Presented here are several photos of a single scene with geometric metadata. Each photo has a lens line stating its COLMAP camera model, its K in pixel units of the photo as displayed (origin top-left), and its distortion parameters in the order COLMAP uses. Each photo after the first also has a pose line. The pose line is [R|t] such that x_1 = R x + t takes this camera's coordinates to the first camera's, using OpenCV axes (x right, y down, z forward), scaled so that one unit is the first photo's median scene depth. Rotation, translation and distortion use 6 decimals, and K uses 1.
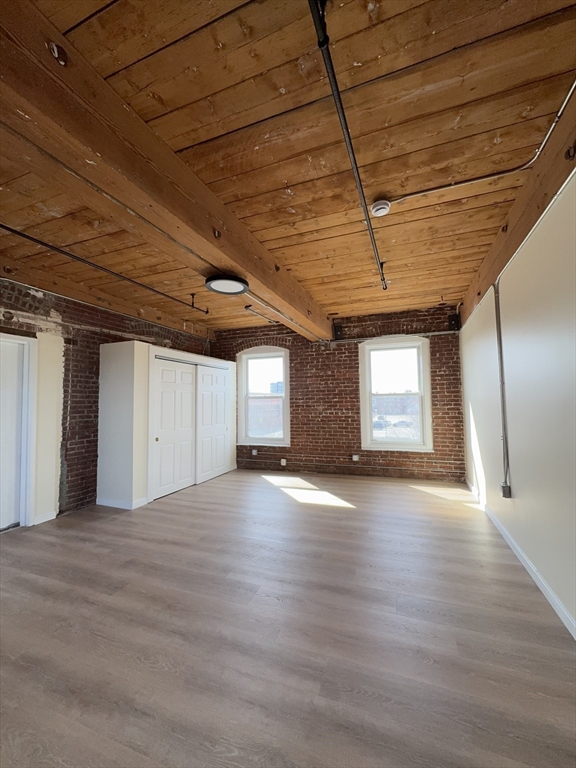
lens RADIAL K [[309.7, 0, 283.0], [0, 309.7, 385.9], [0, 0, 1]] dist [0.009548, 0.000160]
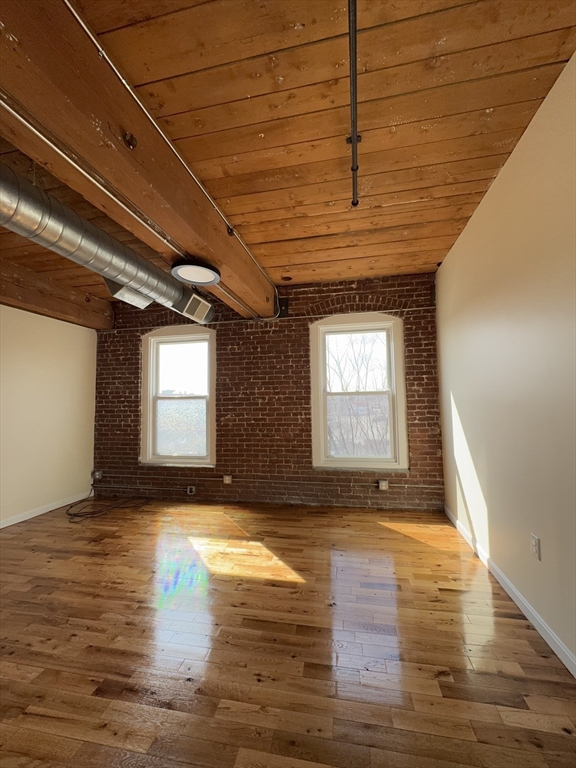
lens RADIAL K [[309.7, 0, 289.8], [0, 309.7, 388.2], [0, 0, 1]] dist [0.009548, 0.000160]
pose [[0.984977, 0.009899, 0.172399, 0.078071], [-0.009184, 0.999946, -0.004945, 0.020816], [-0.172439, 0.003288, 0.985015, 0.310692]]
